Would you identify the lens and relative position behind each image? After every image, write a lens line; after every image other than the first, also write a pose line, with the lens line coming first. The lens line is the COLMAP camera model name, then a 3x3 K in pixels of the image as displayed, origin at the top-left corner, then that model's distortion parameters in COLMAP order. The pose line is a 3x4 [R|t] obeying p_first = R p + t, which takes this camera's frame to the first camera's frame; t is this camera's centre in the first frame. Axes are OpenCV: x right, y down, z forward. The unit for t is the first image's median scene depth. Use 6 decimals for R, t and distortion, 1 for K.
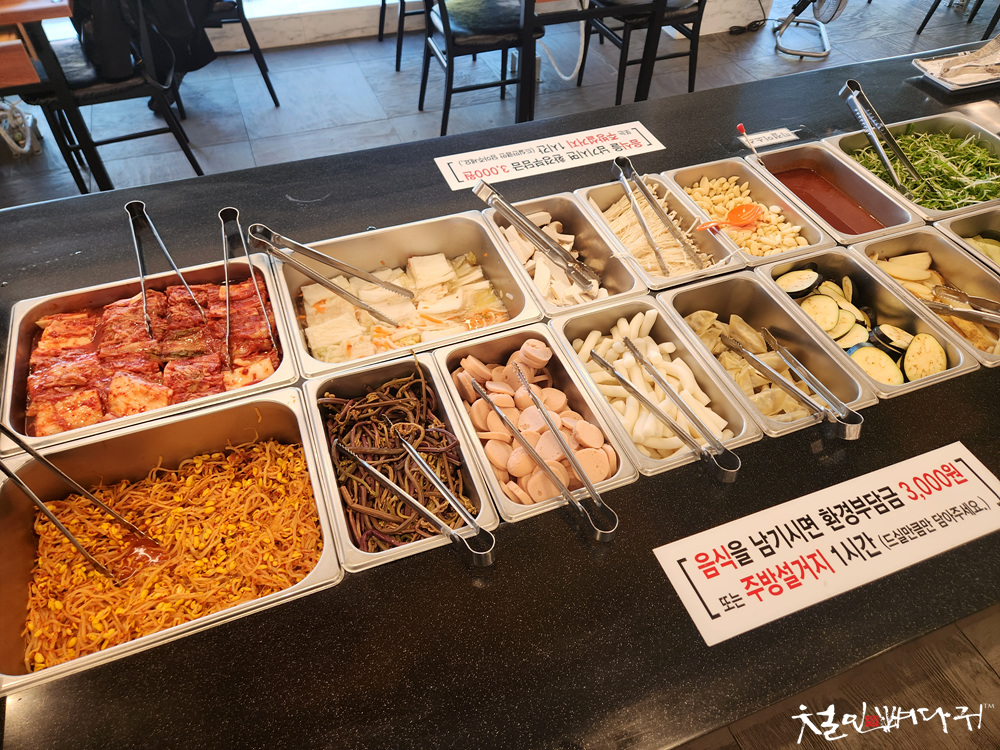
lens RADIAL K [[690.0, 0, 495.2], [0, 690.0, 377.5], [0, 0, 1]] dist [-0.000160, -0.006115]
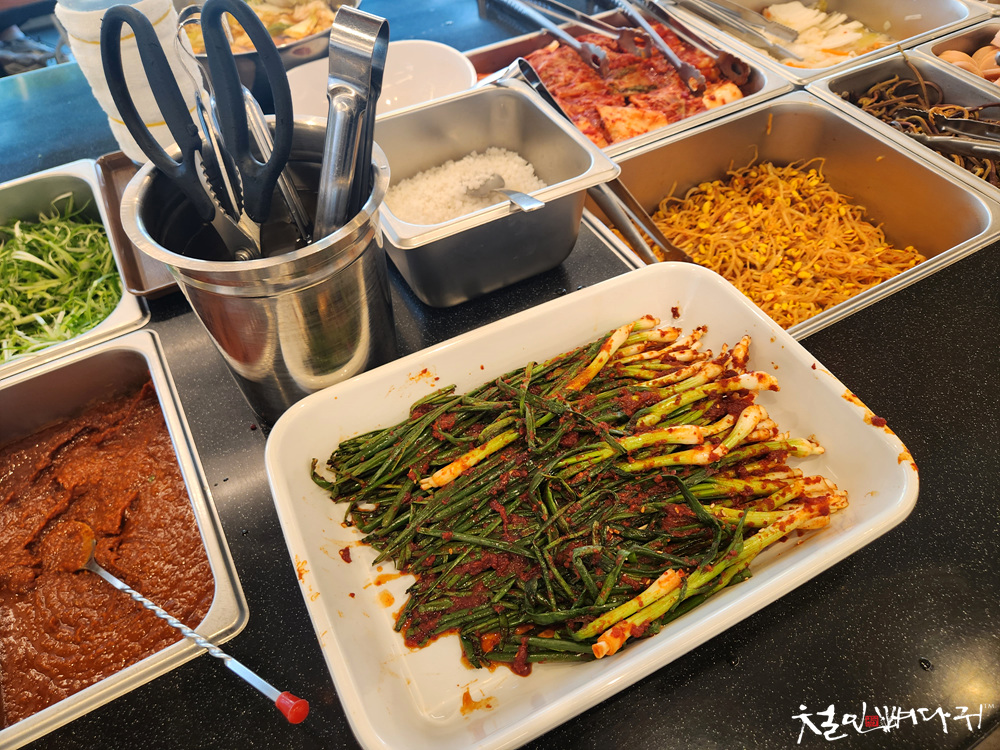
lens RADIAL K [[690.0, 0, 499.2], [0, 690.0, 373.3], [0, 0, 1]] dist [-0.000160, -0.006115]
pose [[0.988767, -0.143035, 0.043368, -0.769505], [0.140744, 0.988683, 0.051941, 0.275715], [-0.050306, -0.045254, 0.997708, 0.107089]]
